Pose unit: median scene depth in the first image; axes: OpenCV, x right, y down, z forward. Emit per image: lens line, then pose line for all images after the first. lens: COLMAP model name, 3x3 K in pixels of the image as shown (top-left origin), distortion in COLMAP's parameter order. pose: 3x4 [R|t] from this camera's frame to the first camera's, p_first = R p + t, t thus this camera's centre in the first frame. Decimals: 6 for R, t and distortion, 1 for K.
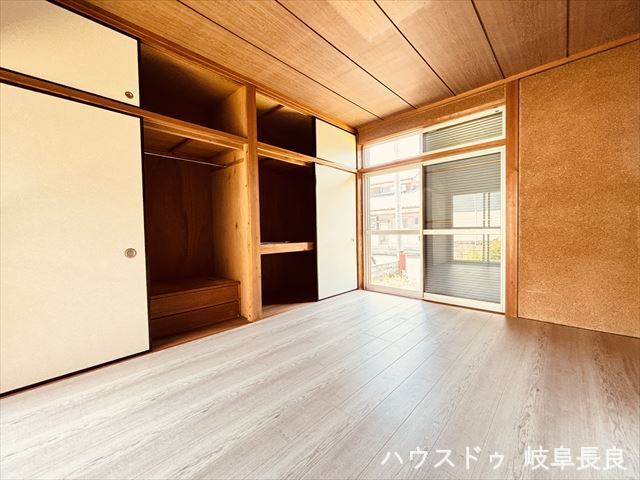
lens RADIAL K [[259.0, 0, 320.0], [0, 259.0, 240.0], [0, 0, 1]] dist [0.001188, -0.000031]
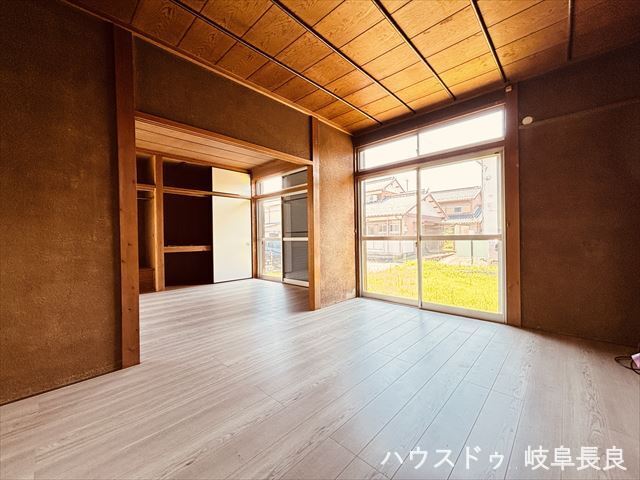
lens RADIAL K [[259.0, 0, 320.0], [0, 259.0, 240.0], [0, 0, 1]] dist [0.001188, -0.000031]
pose [[0.999912, -0.000462, 0.013283, 0.610829], [0.000800, 0.999675, -0.025481, 0.014676], [-0.013267, 0.025489, 0.999587, -0.565975]]
